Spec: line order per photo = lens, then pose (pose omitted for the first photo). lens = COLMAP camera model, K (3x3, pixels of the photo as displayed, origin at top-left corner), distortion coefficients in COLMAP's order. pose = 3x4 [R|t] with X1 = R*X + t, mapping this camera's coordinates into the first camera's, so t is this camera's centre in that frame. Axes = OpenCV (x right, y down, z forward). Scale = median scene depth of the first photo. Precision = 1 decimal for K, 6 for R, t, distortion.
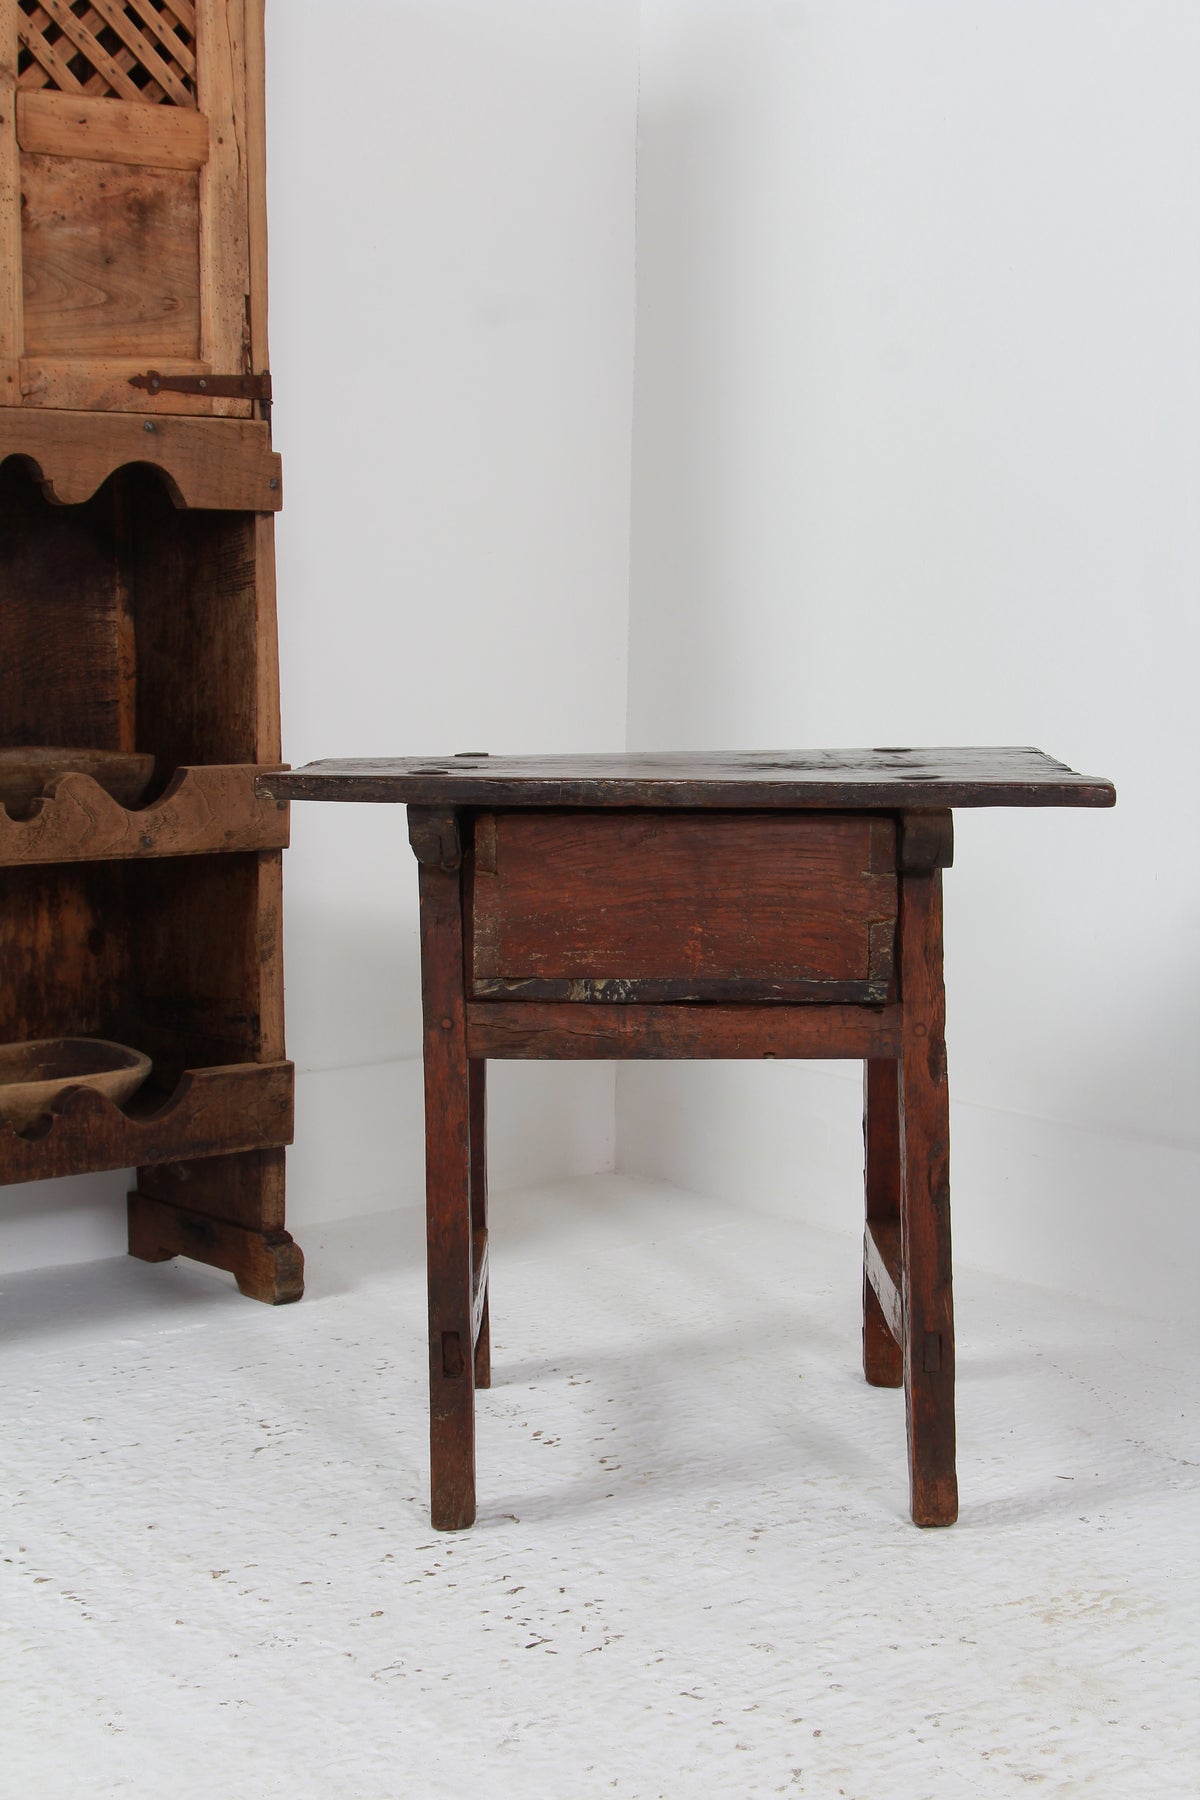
lens RADIAL K [[2822.1, 0, 596.1], [0, 2822.1, 905.6], [0, 0, 1]] dist [-0.024652, 0.147359]
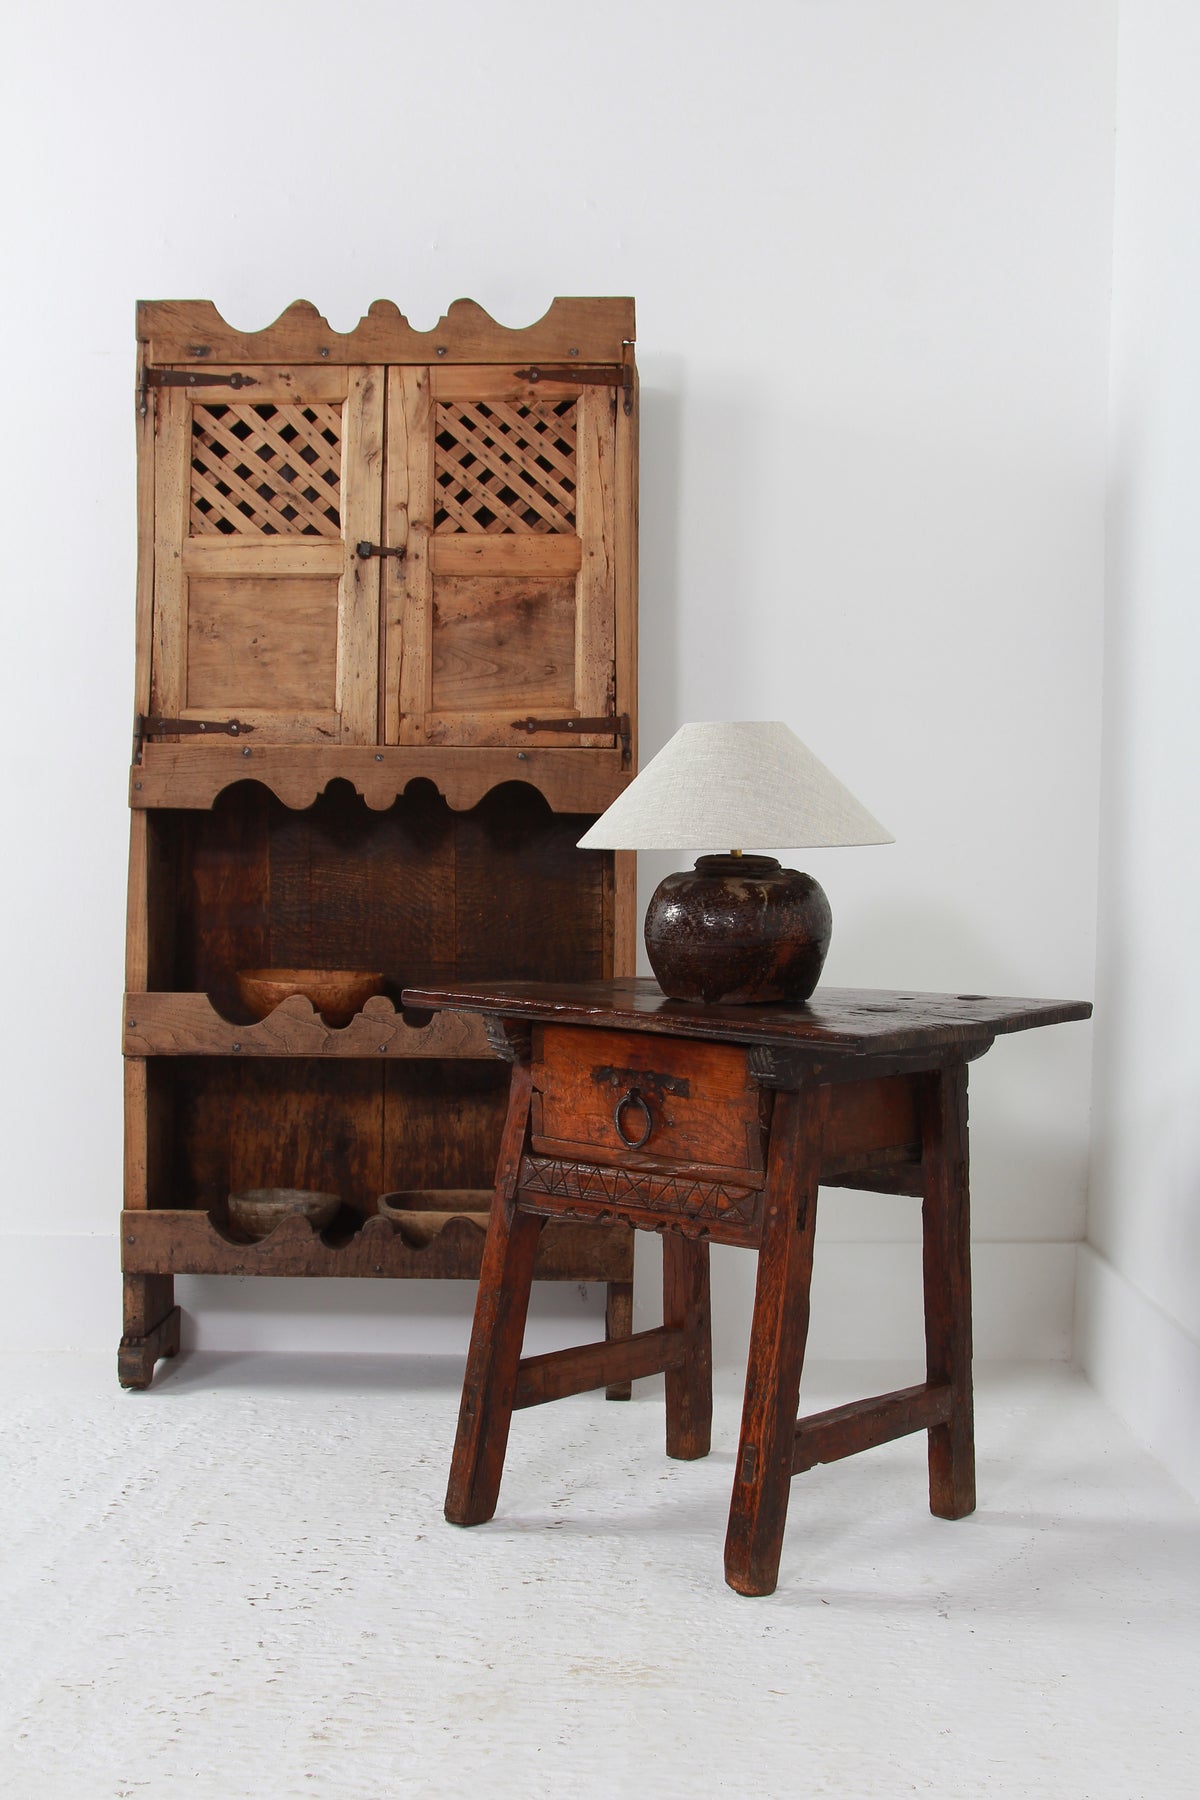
lens RADIAL K [[2333.6, 0, 590.2], [0, 2333.6, 903.6], [0, 0, 1]] dist [-0.101471, 0.057376]
pose [[0.768285, 0.012141, -0.639993, 0.617353], [-0.079385, 0.993909, -0.076443, -0.008533], [0.635166, 0.109536, 0.764569, 0.128961]]
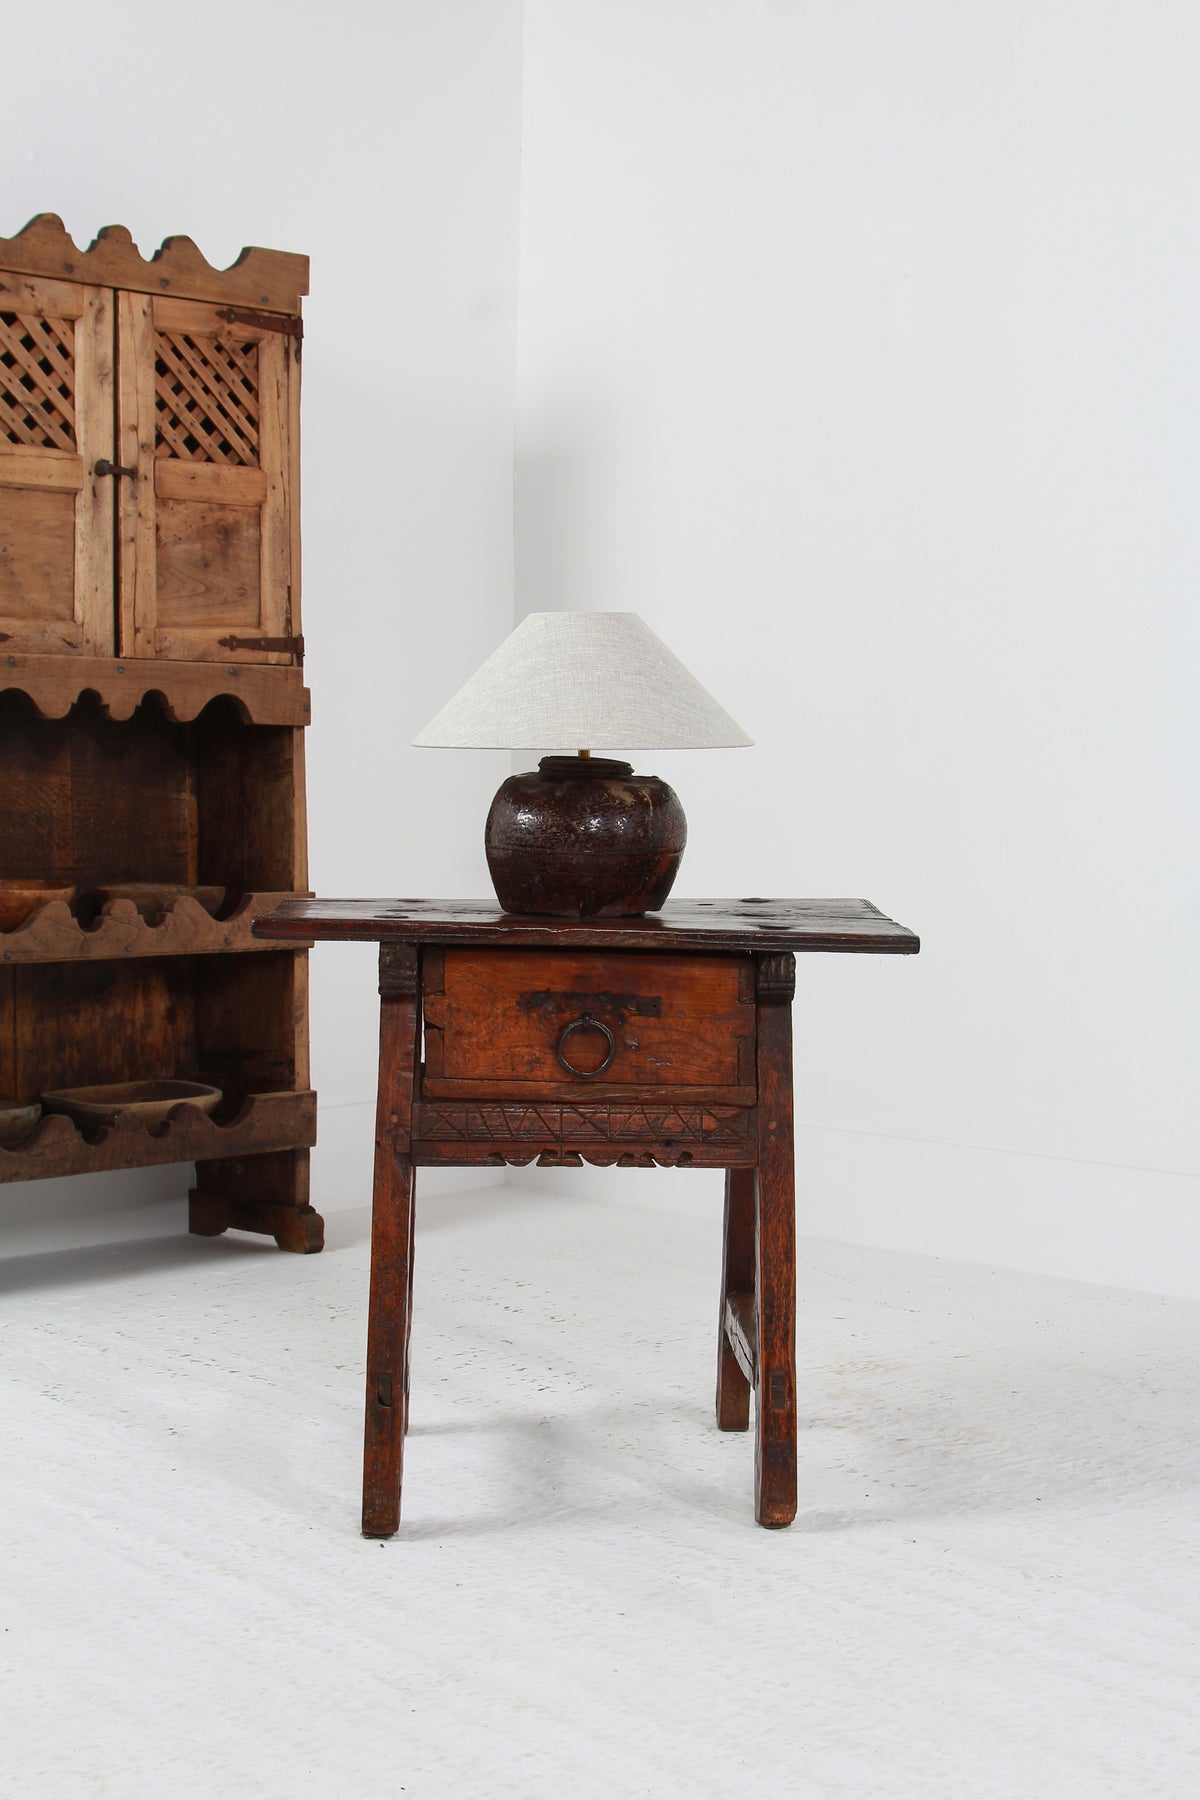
lens RADIAL K [[2635.7, 0, 600.2], [0, 2635.7, 901.5], [0, 0, 1]] dist [-0.051798, 0.097857]
pose [[0.994215, -0.008766, 0.107047, -0.112358], [0.016317, 0.997423, -0.069865, 0.058499], [-0.106159, 0.071207, 0.991796, -0.433139]]
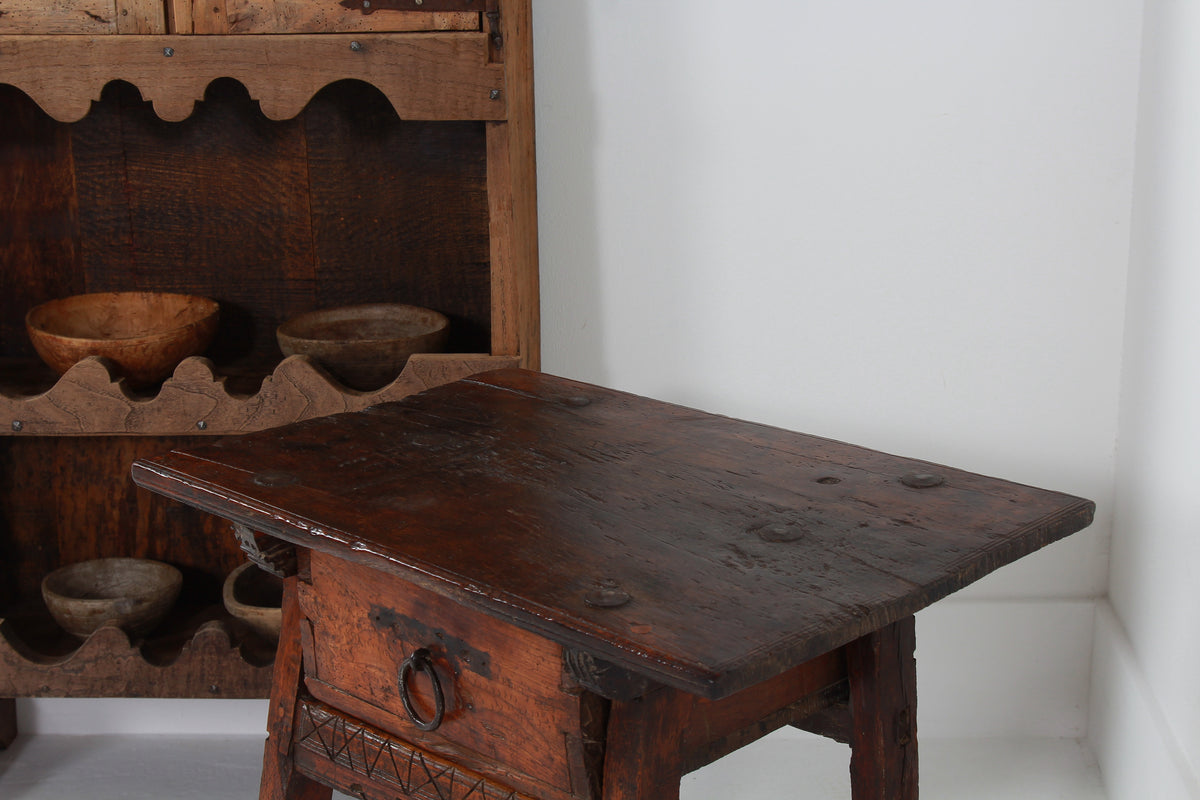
lens RADIAL K [[2120.8, 0, 598.5], [0, 2120.8, 402.4], [0, 0, 1]] dist [0.031136, 0.073176]
pose [[0.739430, 0.150885, -0.656108, 0.454993], [-0.056193, 0.984993, 0.163190, -0.172110], [0.670884, -0.083799, 0.736812, 0.452968]]
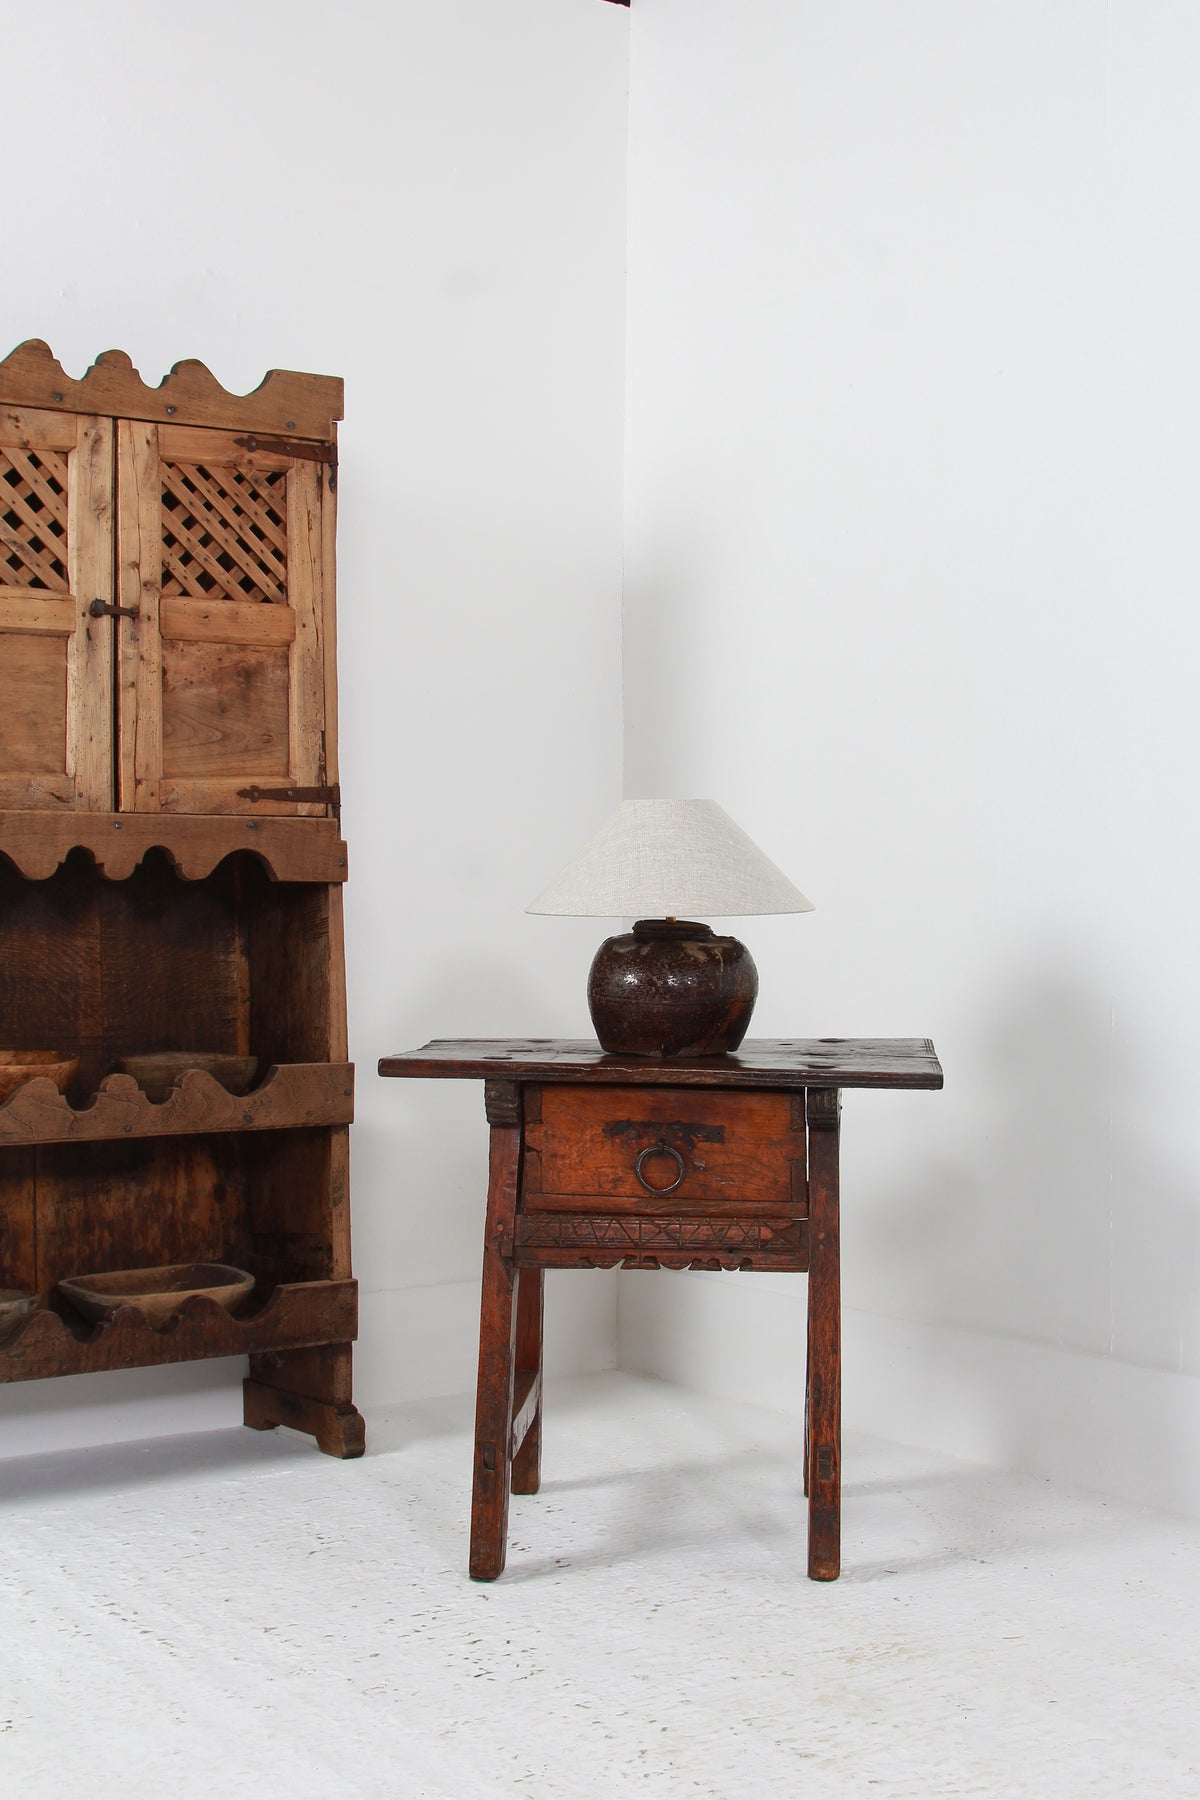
lens RADIAL K [[2333.6, 0, 590.2], [0, 2333.6, 903.6], [0, 0, 1]] dist [-0.101471, 0.057376]
pose [[0.998325, -0.014802, -0.055928, 0.075852], [0.007894, 0.992527, -0.121768, 0.013237], [0.057313, 0.121122, 0.990982, -0.143721]]
